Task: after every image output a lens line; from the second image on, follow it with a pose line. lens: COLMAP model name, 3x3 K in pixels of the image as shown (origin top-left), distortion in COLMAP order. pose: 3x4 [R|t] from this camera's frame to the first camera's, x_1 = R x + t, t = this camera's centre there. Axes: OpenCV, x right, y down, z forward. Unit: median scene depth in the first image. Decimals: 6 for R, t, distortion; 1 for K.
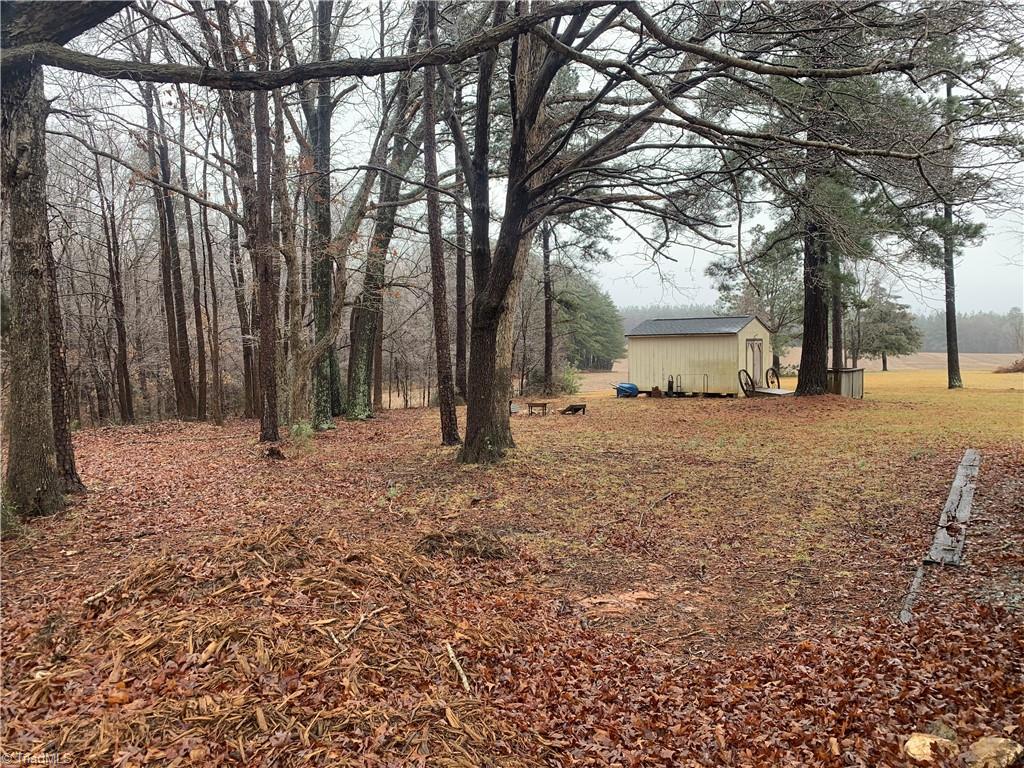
lens RADIAL K [[769.0, 0, 510.0], [0, 769.0, 381.7], [0, 0, 1]] dist [0.021306, -0.021396]
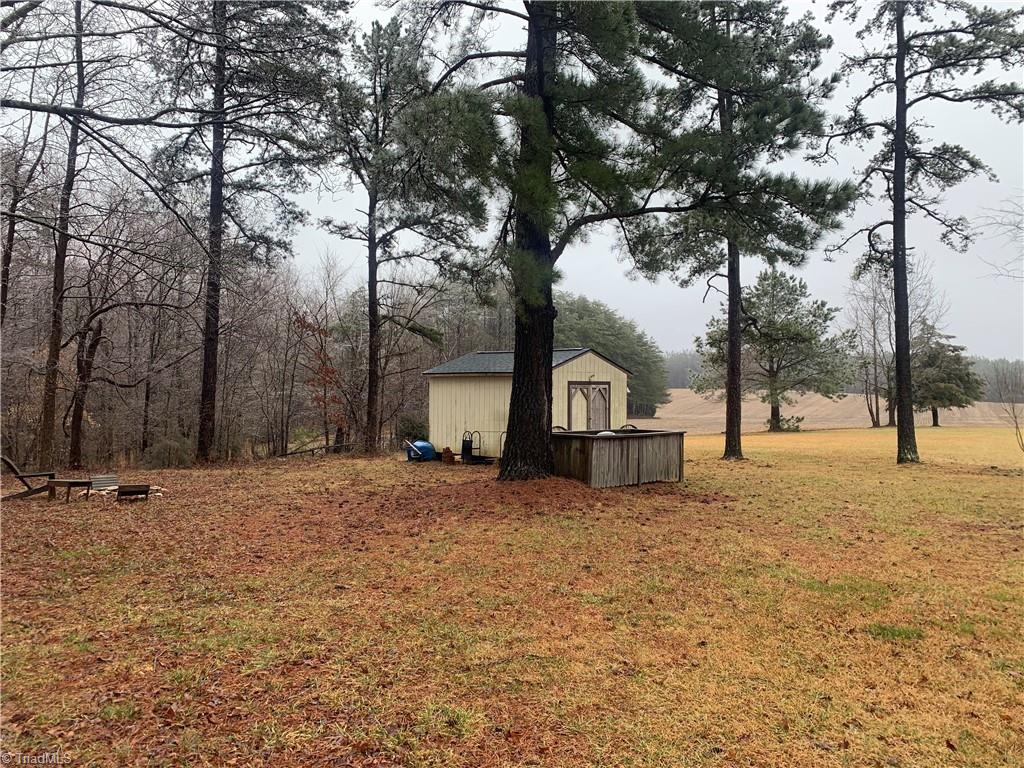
lens RADIAL K [[769.0, 0, 508.0], [0, 769.0, 377.4], [0, 0, 1]] dist [0.021306, -0.021396]
pose [[0.992736, 0.018105, -0.118942, 0.135955], [-0.025099, 0.998026, -0.057565, -0.007525], [0.117665, 0.060132, 0.991231, 0.132980]]
